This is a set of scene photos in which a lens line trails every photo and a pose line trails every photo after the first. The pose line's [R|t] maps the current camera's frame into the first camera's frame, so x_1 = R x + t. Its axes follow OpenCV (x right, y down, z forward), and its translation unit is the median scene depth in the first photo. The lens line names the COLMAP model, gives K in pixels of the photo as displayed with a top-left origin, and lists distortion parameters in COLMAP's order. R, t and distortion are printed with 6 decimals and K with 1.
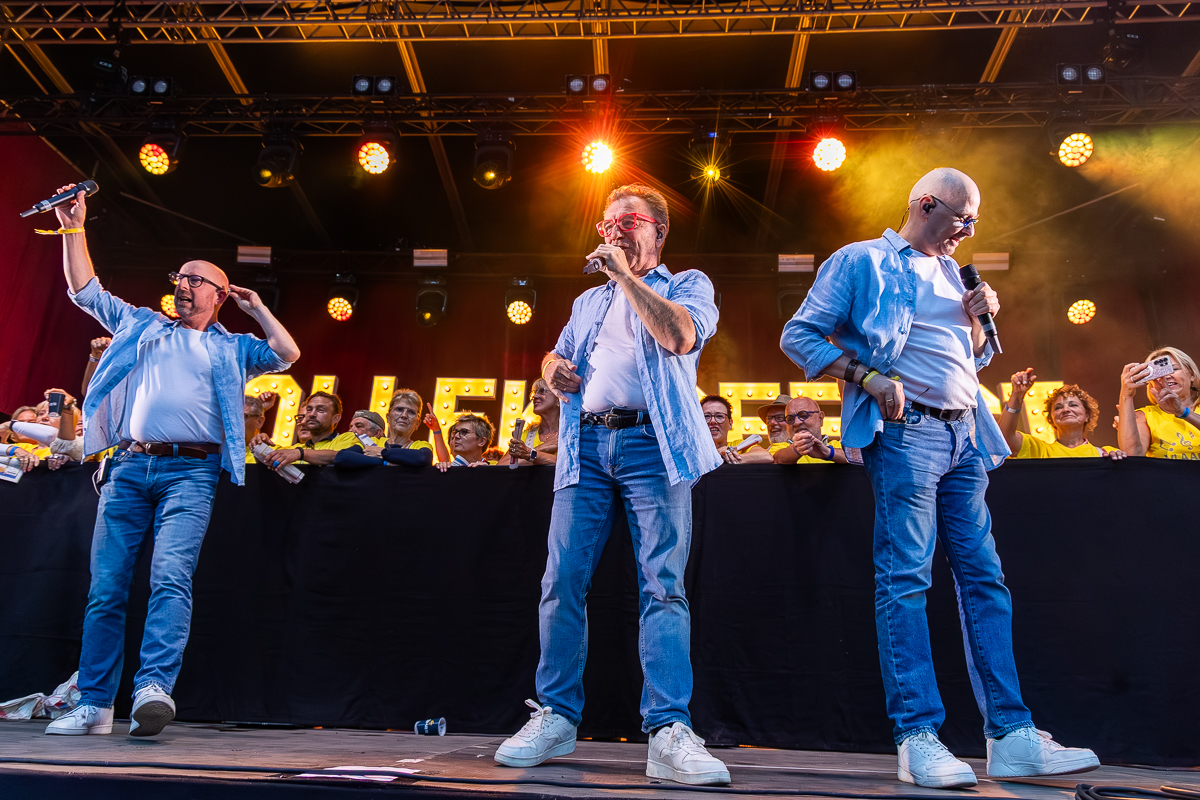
lens RADIAL K [[783.9, 0, 607.5], [0, 783.9, 392.8], [0, 0, 1]] dist [0.020137, 0.006538]
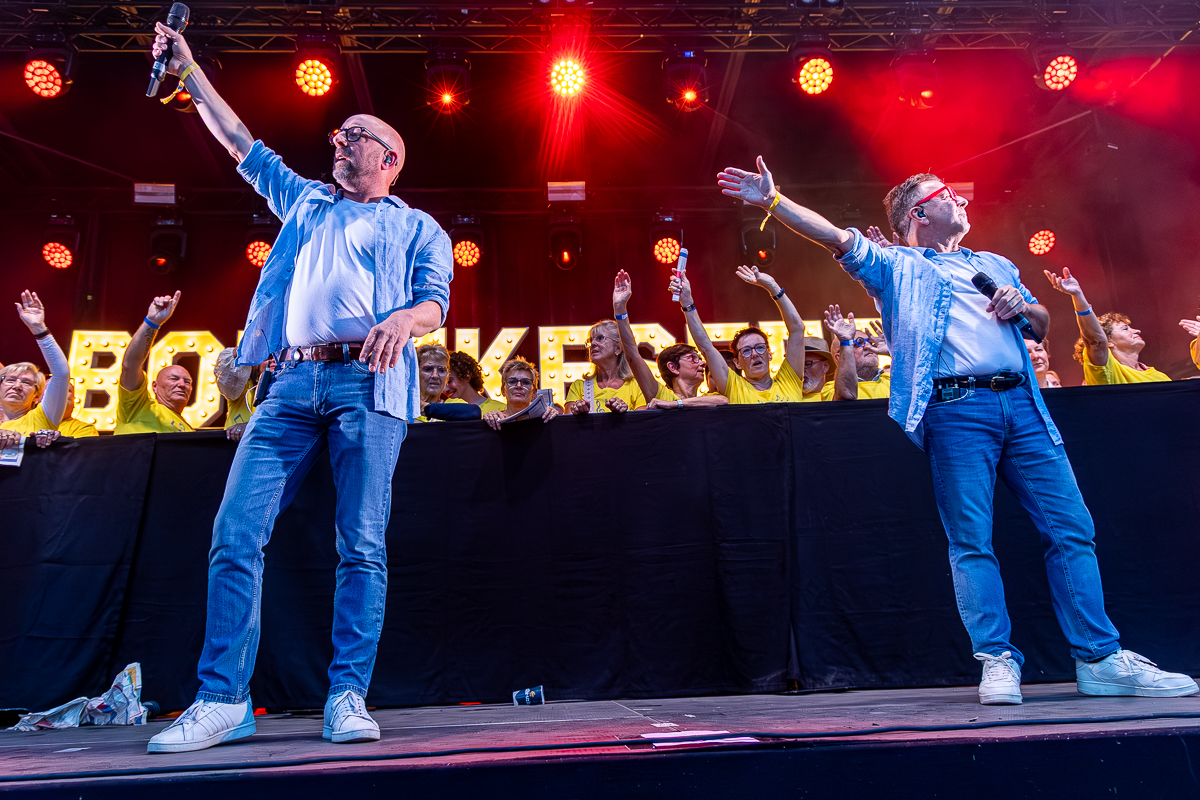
lens RADIAL K [[850.7, 0, 602.7], [0, 850.7, 390.5], [0, 0, 1]] dist [0.031617, -0.013375]
pose [[0.991589, -0.041929, 0.122445, -0.107696], [0.034515, 0.997476, 0.062052, -0.000566], [-0.124738, -0.057303, 0.990534, -0.002066]]
